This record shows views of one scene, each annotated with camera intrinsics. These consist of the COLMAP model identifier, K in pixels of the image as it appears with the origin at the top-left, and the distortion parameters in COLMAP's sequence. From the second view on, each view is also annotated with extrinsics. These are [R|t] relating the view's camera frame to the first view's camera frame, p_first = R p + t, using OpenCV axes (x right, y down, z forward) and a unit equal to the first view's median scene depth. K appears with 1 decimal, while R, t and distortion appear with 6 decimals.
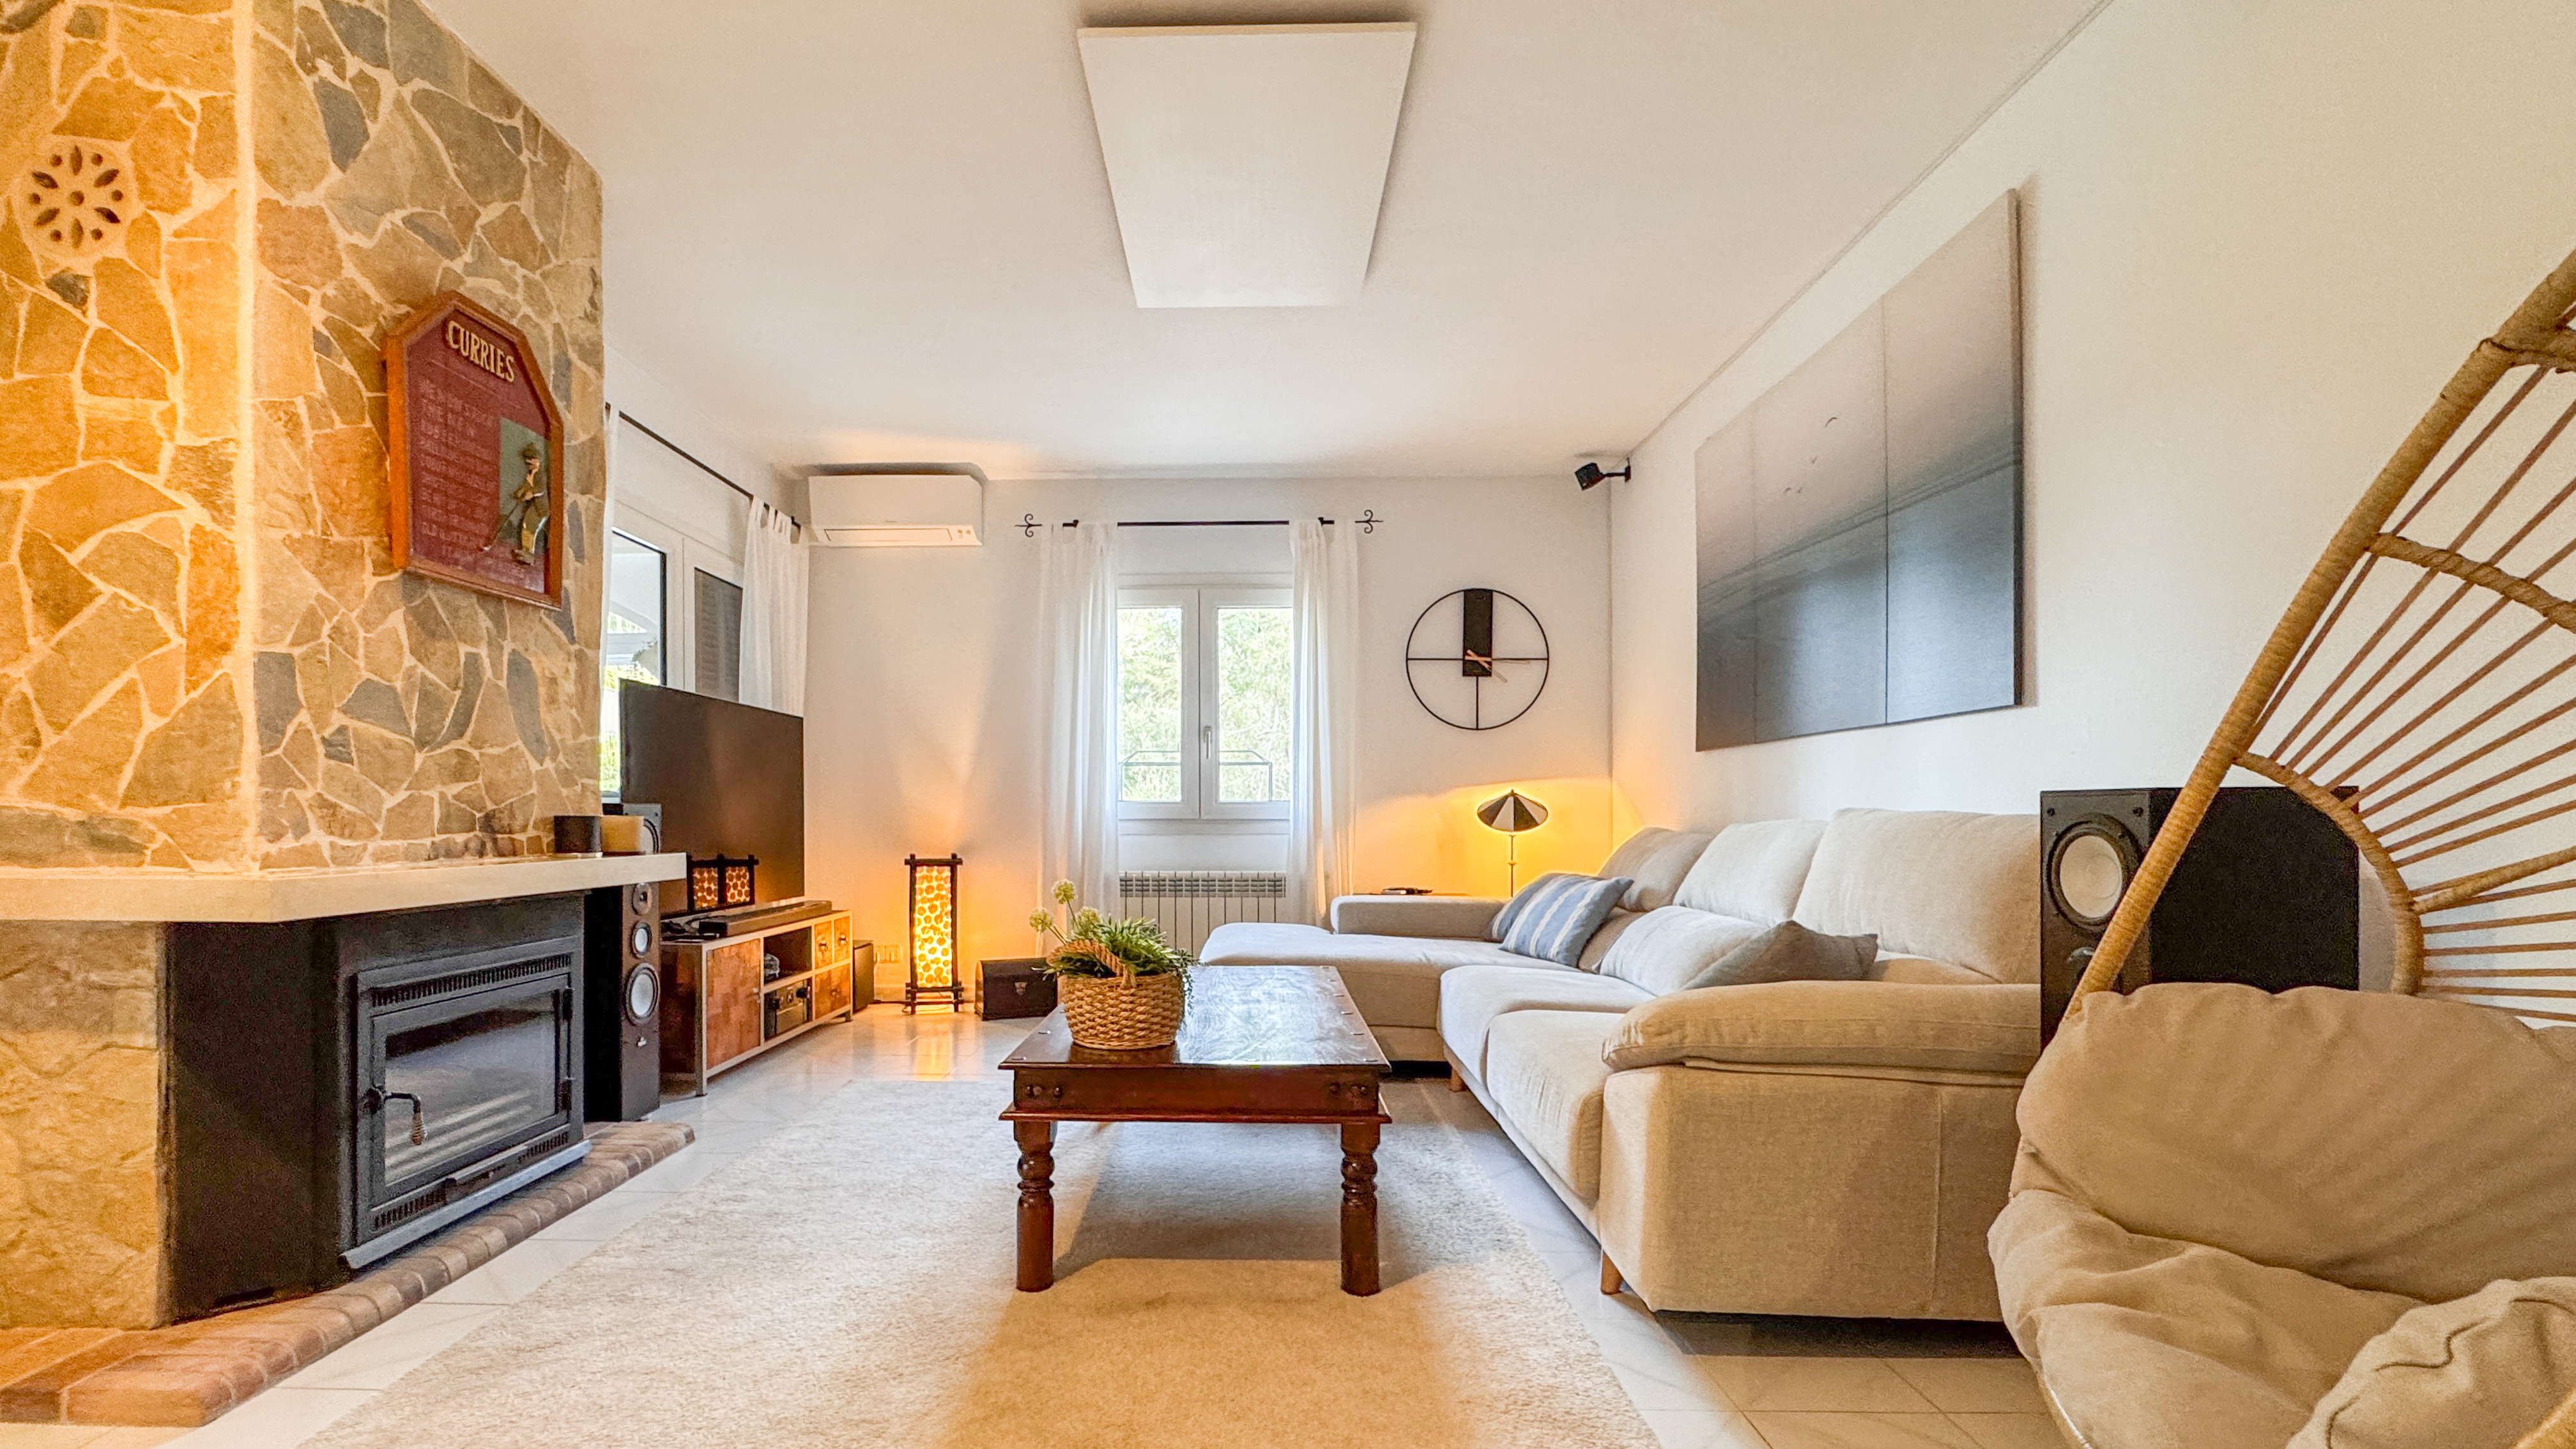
lens RADIAL K [[1096.7, 0, 1283.9], [0, 1096.7, 809.0], [0, 0, 1]] dist [-0.001152, -0.000111]
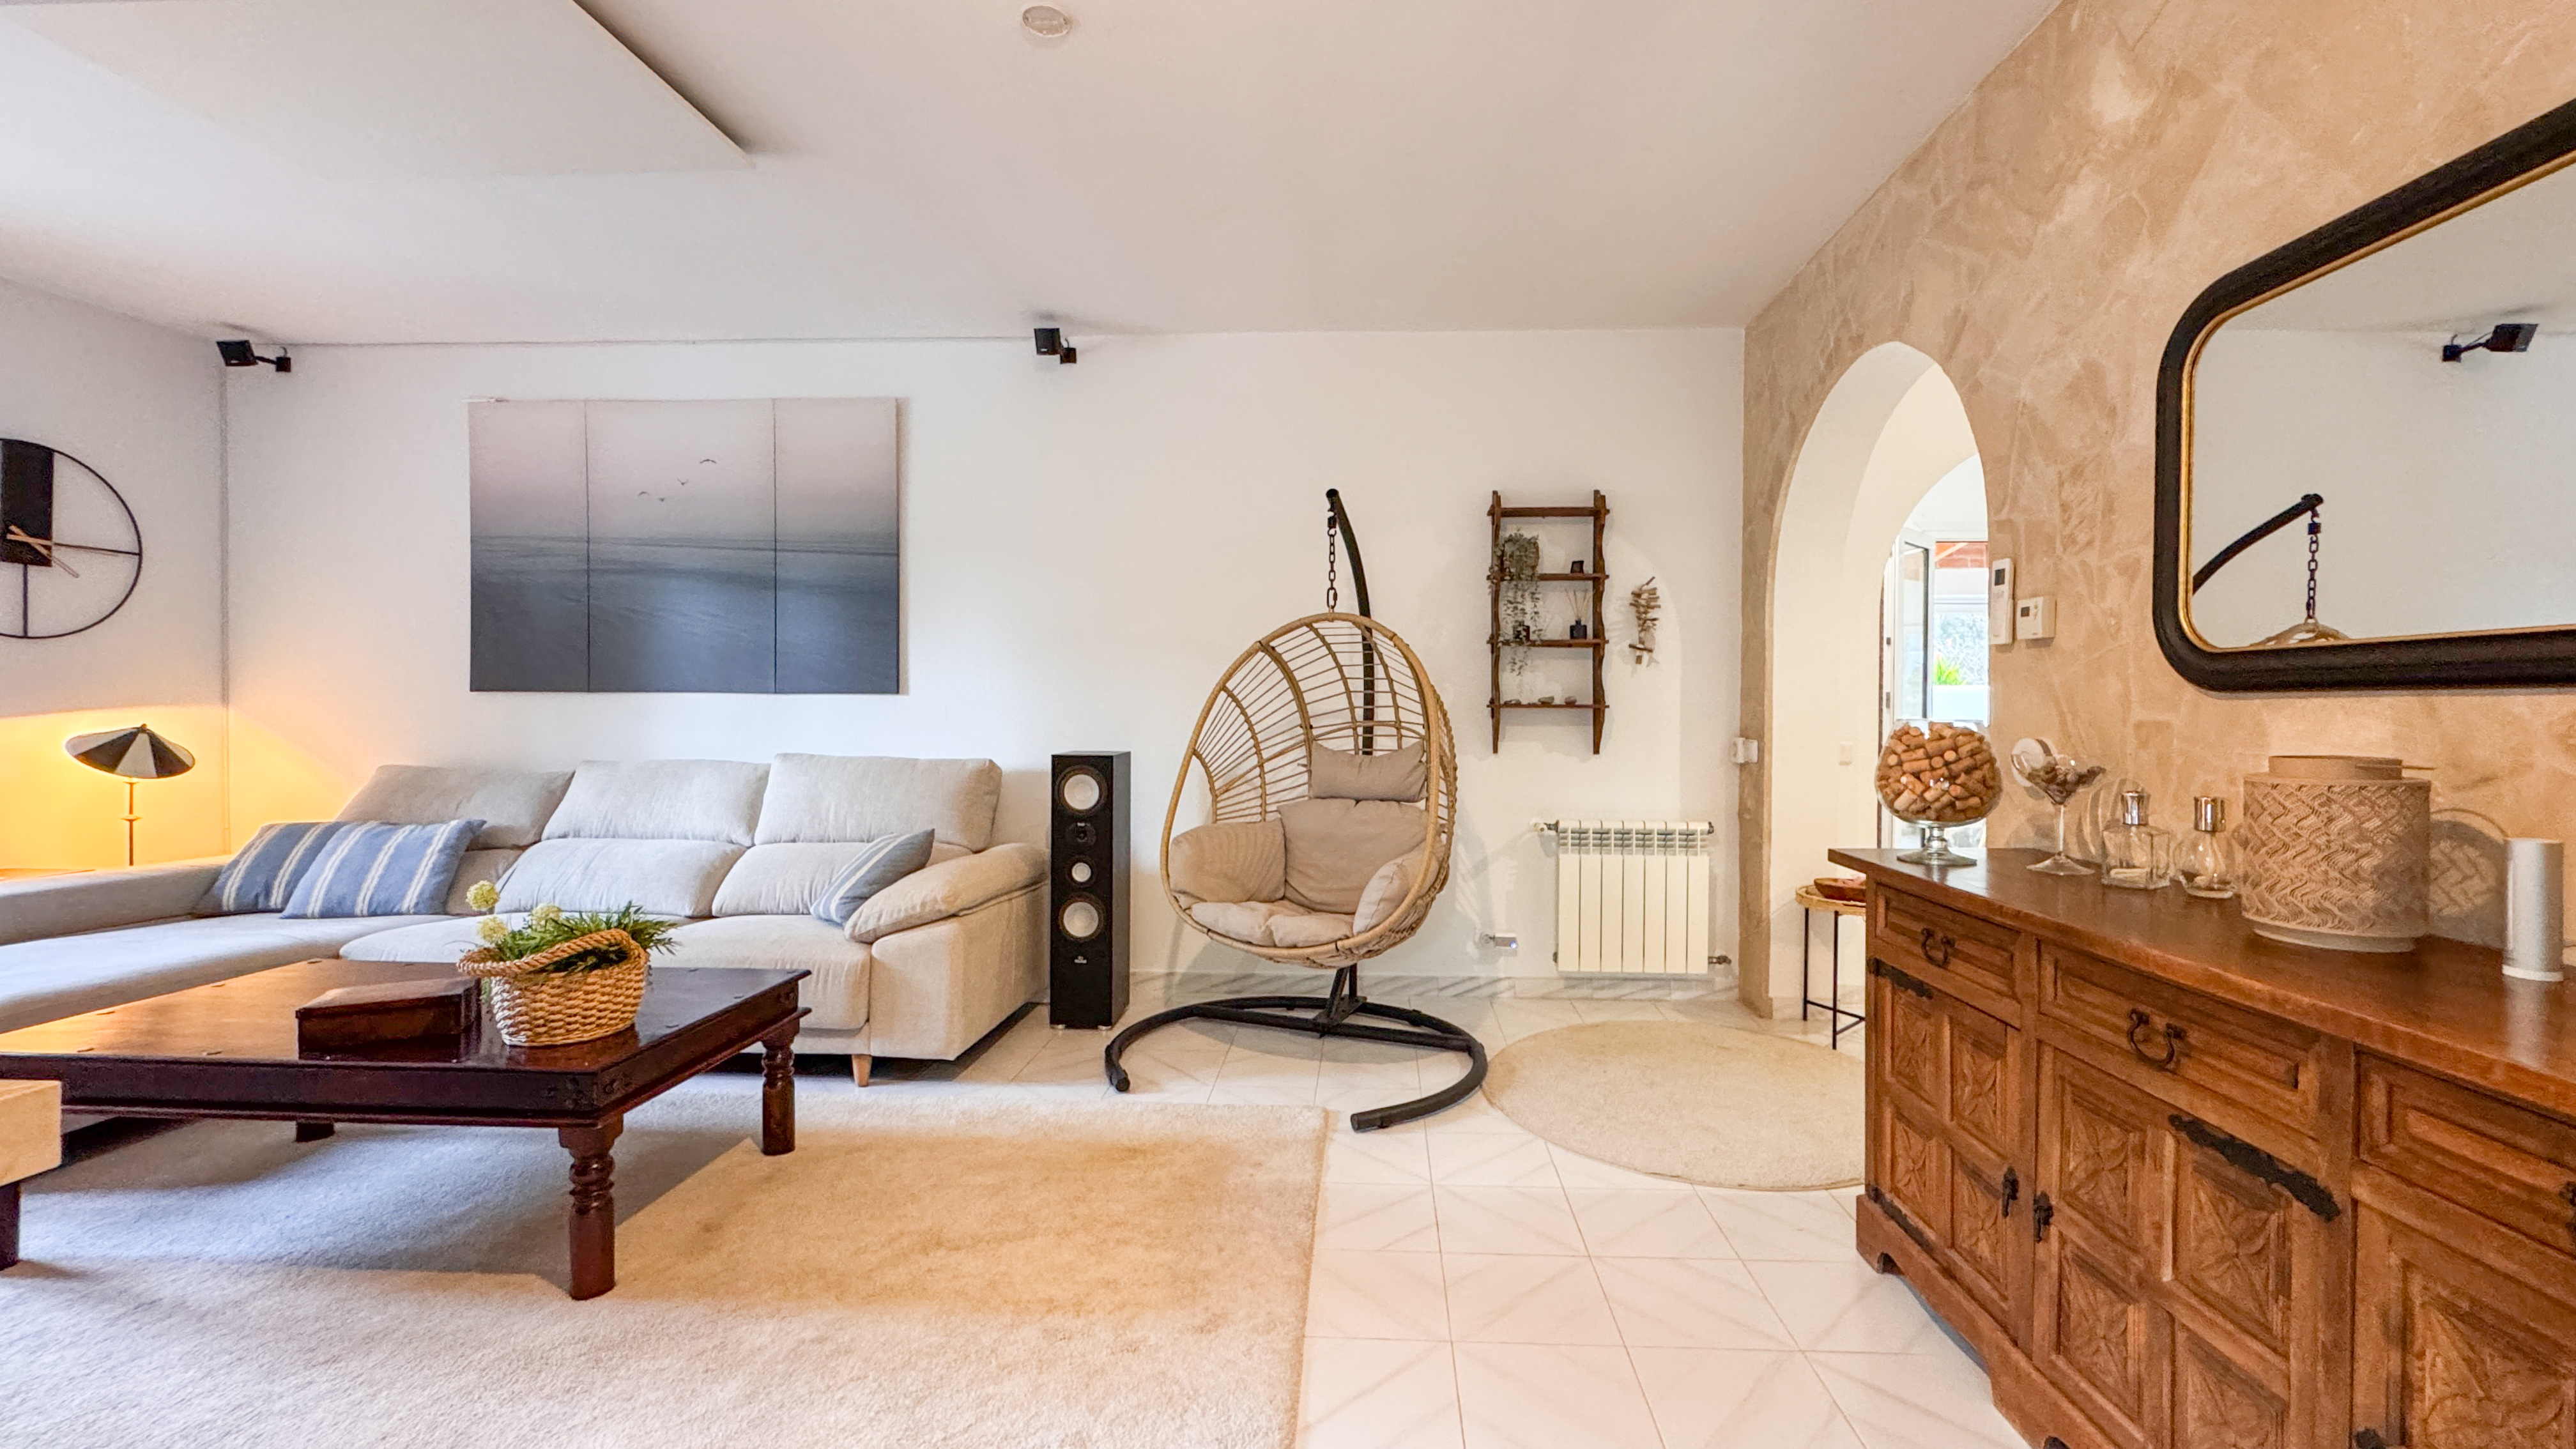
lens RADIAL K [[1024.8, 0, 1288.0], [0, 1024.8, 724.5], [0, 0, 1]] dist [-0.000195, -0.000006]
pose [[0.050885, -0.015067, 0.998591, -0.537878], [-0.014828, 0.999765, 0.015840, -0.046636], [-0.998594, -0.015613, 0.050650, 0.166983]]
